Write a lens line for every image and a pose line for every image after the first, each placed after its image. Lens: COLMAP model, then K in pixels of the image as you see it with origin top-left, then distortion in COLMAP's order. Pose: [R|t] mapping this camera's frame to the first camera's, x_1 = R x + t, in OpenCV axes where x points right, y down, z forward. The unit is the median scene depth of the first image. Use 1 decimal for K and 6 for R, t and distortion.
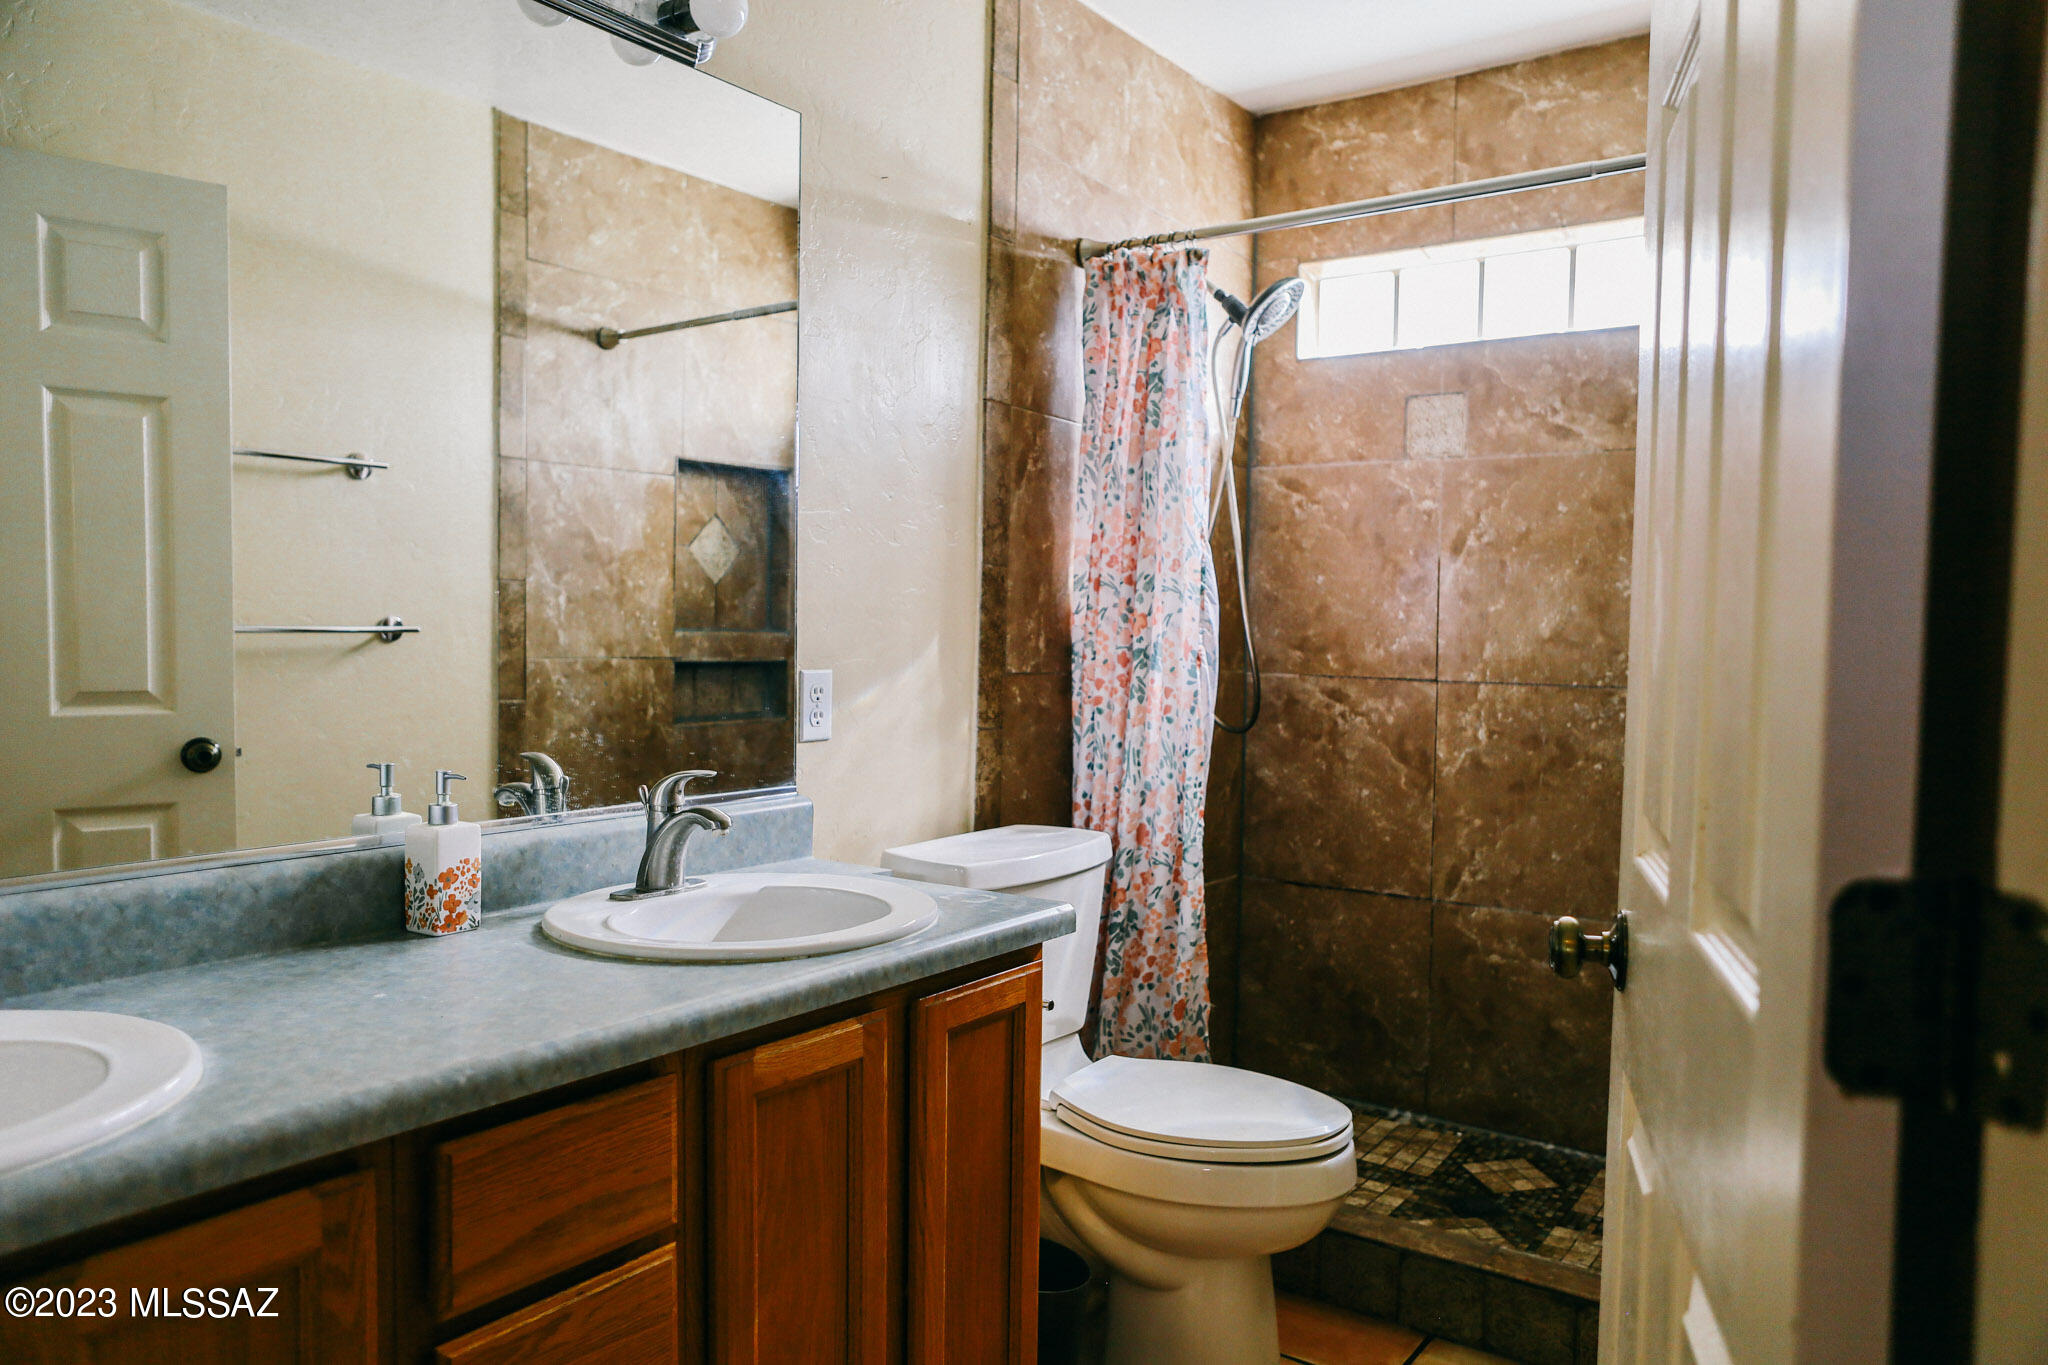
lens RADIAL K [[1379.7, 0, 1026.0], [0, 1379.7, 690.5], [0, 0, 1]] dist [-0.049640, 0.031705]
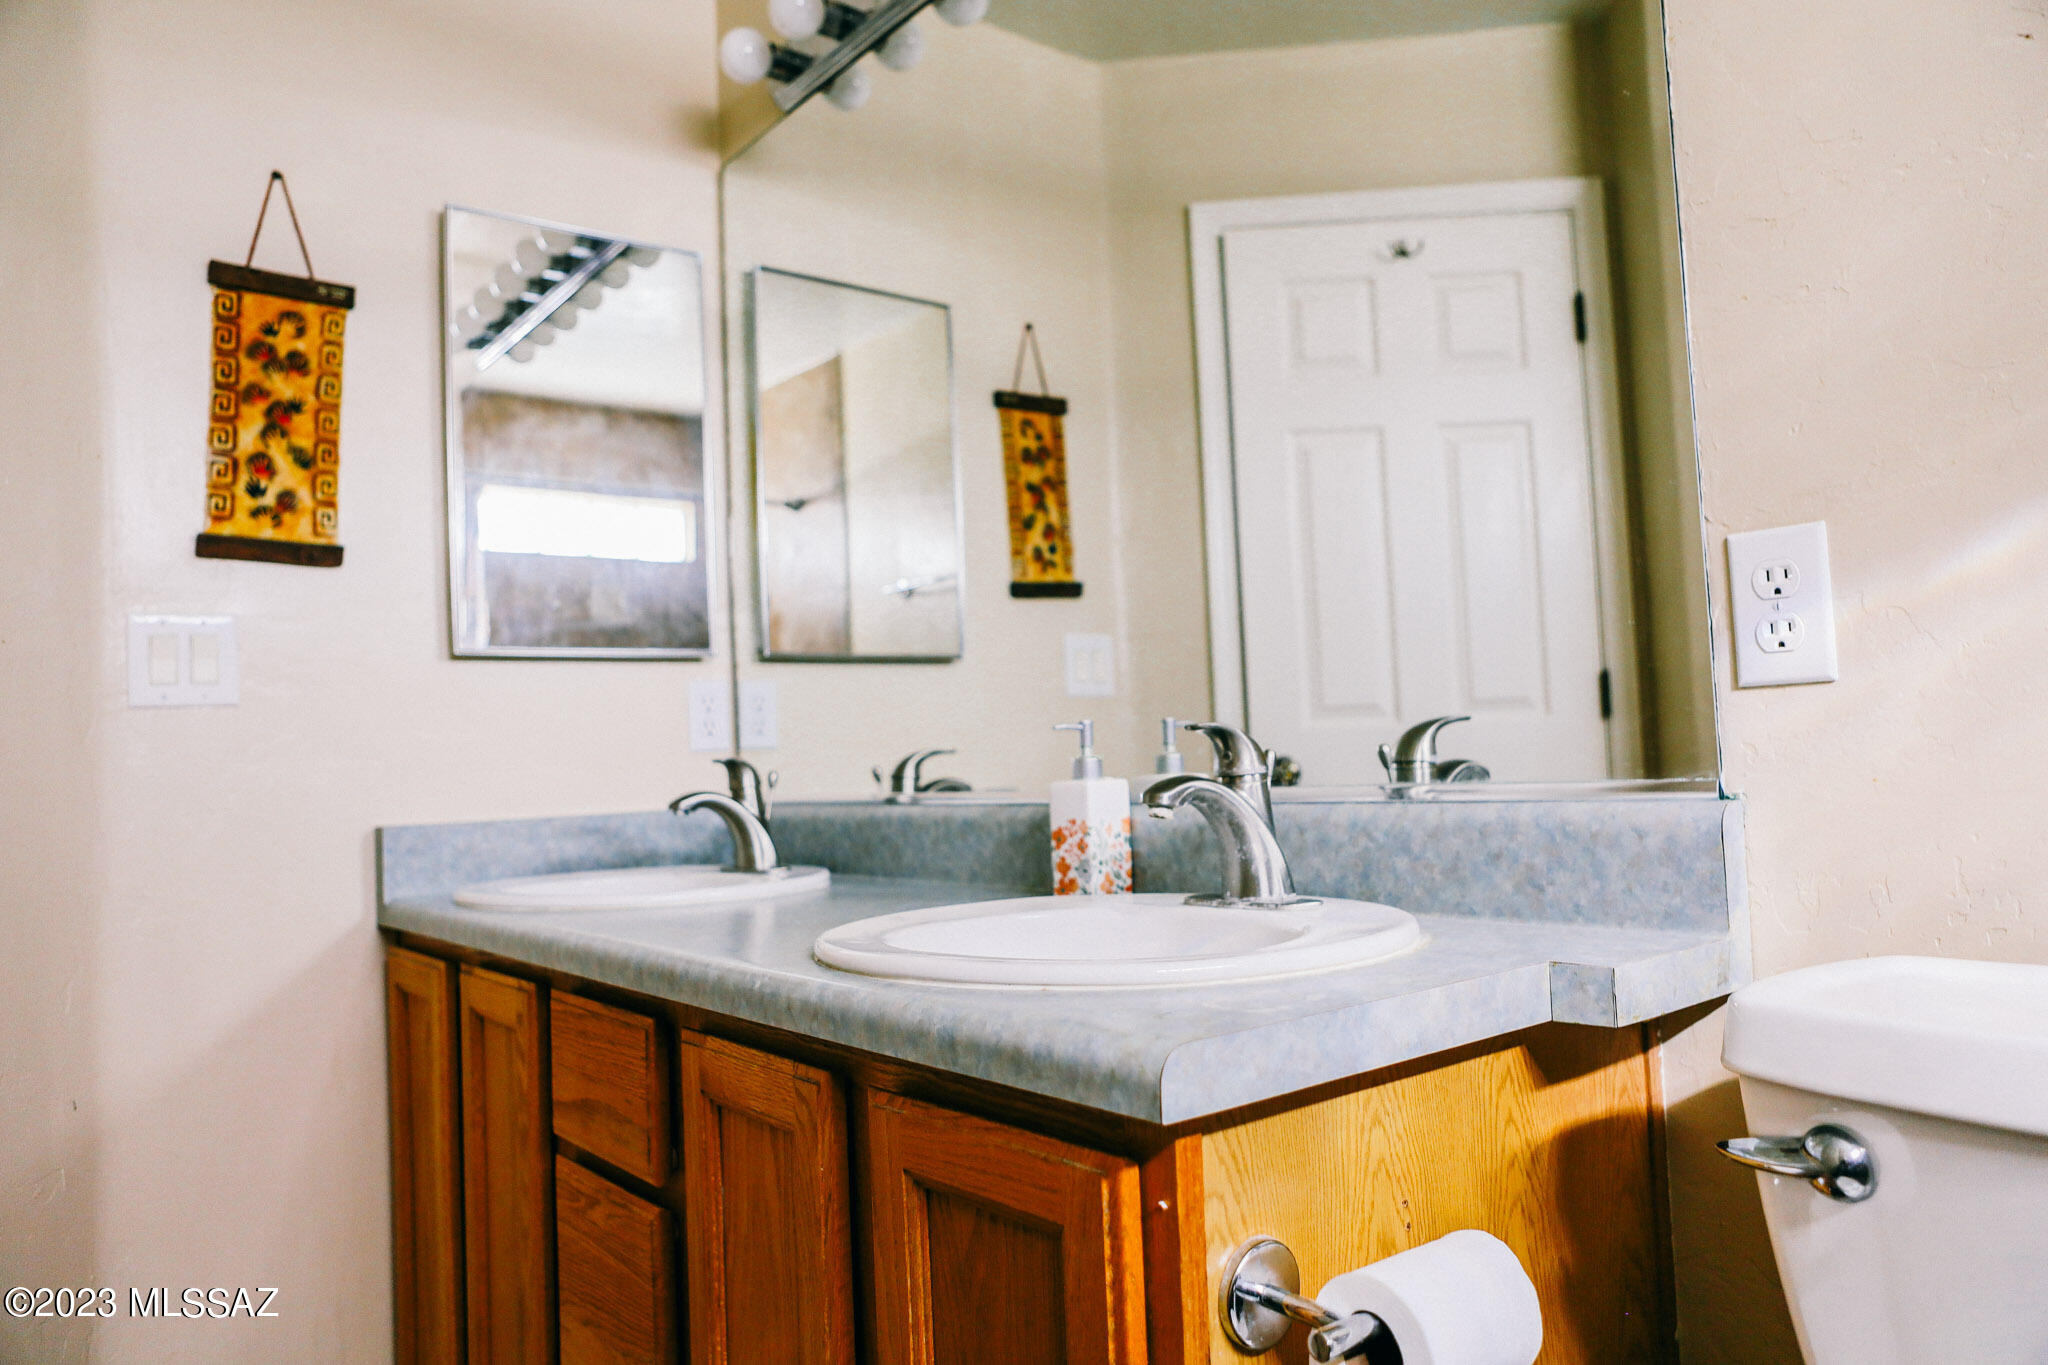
lens RADIAL K [[1379.7, 0, 1026.0], [0, 1379.7, 690.5], [0, 0, 1]] dist [-0.049640, 0.031705]
pose [[-0.265082, -0.050662, -0.962894, 0.469472], [-0.004058, 0.998669, -0.051427, 0.085865], [0.964217, -0.009725, -0.264935, 1.211421]]
